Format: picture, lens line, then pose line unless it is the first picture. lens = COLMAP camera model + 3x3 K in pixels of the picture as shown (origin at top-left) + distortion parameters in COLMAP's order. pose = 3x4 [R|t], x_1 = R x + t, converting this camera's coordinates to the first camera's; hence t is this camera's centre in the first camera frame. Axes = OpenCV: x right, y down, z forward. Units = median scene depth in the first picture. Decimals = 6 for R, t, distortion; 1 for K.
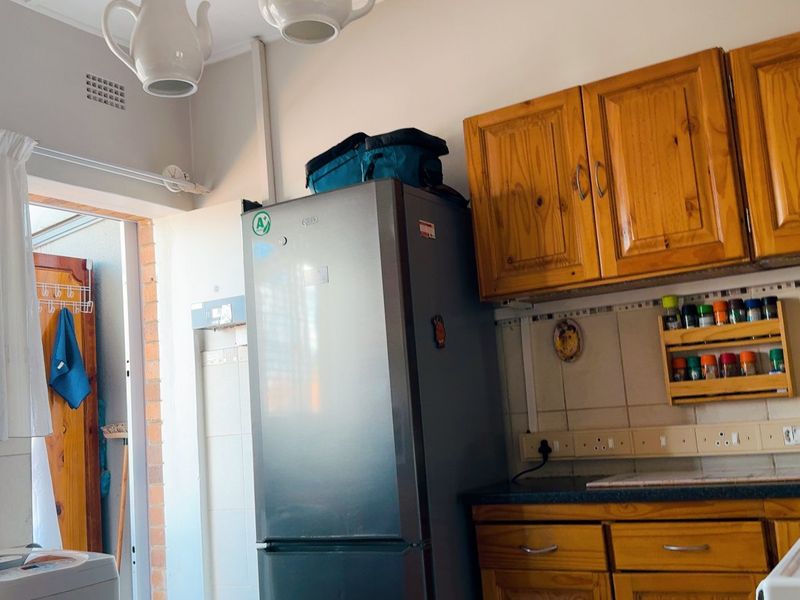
lens RADIAL K [[897.3, 0, 402.1], [0, 897.3, 300.6], [0, 0, 1]] dist [0.073610, 0.000000]
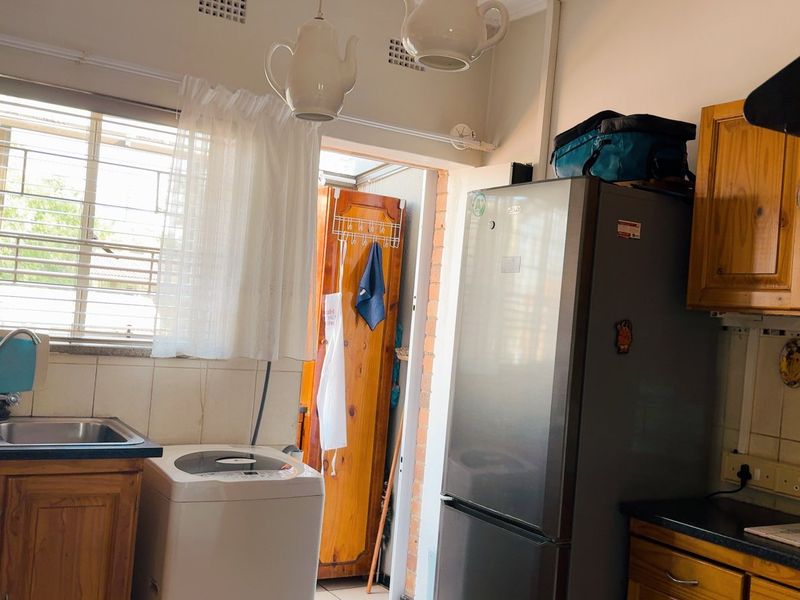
lens RADIAL K [[897.3, 0, 425.3], [0, 897.3, 299.8], [0, 0, 1]] dist [0.073610, 0.000000]
pose [[0.866965, 0.151893, -0.474658, 0.283417], [-0.085668, 0.983667, 0.158307, -0.128085], [0.490951, -0.096583, 0.865817, 0.048305]]
